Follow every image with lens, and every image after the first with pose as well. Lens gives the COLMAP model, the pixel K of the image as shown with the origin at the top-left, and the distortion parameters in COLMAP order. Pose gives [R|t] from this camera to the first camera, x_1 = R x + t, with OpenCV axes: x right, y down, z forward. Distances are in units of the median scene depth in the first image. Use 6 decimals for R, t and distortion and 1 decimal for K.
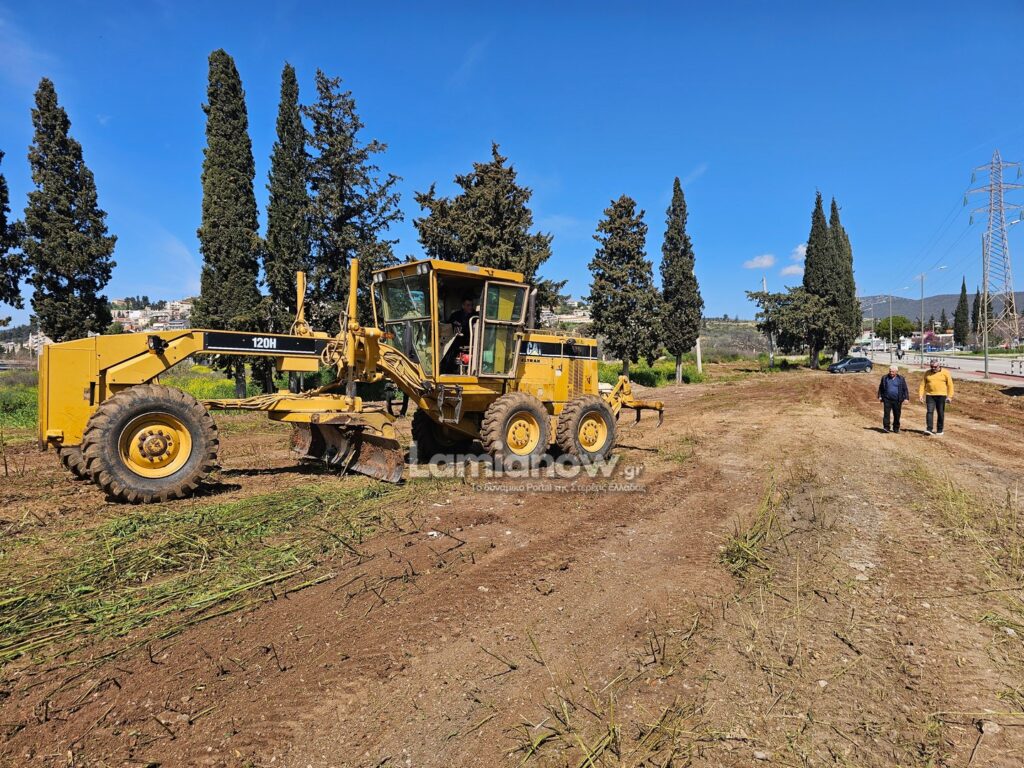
lens RADIAL K [[692.1, 0, 512.0], [0, 692.1, 384.0], [0, 0, 1]] dist [0.069344, -0.050044]
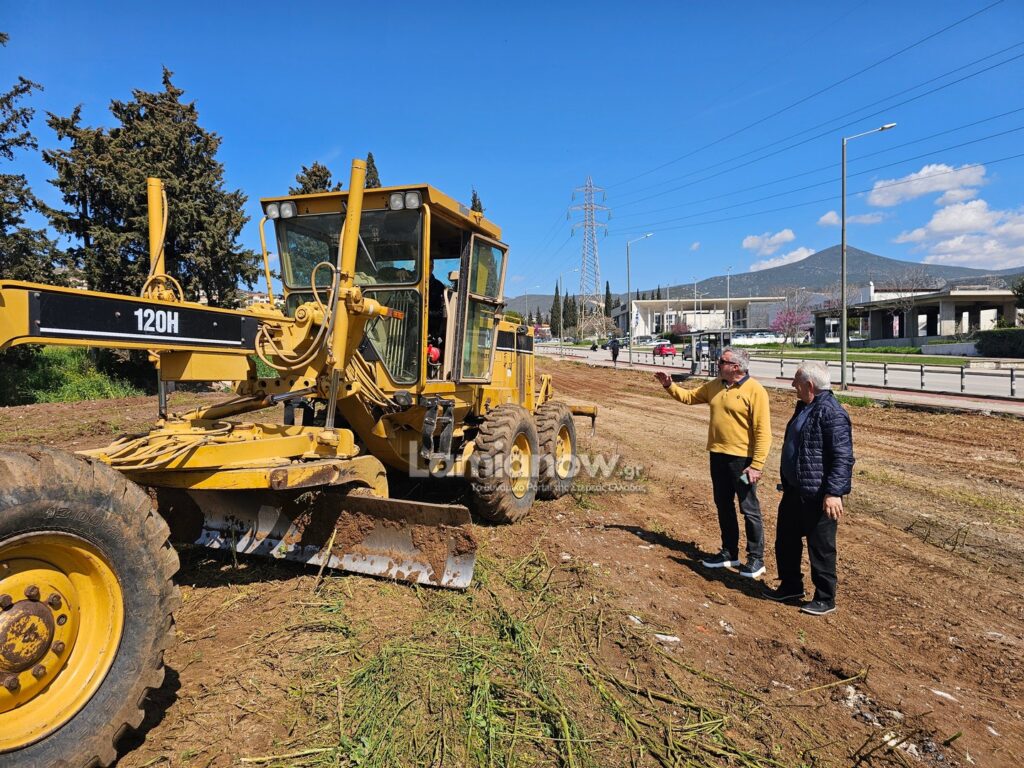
lens RADIAL K [[692.1, 0, 512.0], [0, 692.1, 384.0], [0, 0, 1]] dist [0.069344, -0.050044]
pose [[0.868120, -0.015624, 0.496109, -0.279866], [0.005867, 0.999758, 0.021218, -0.019521], [-0.496320, -0.015509, 0.868001, 0.362010]]
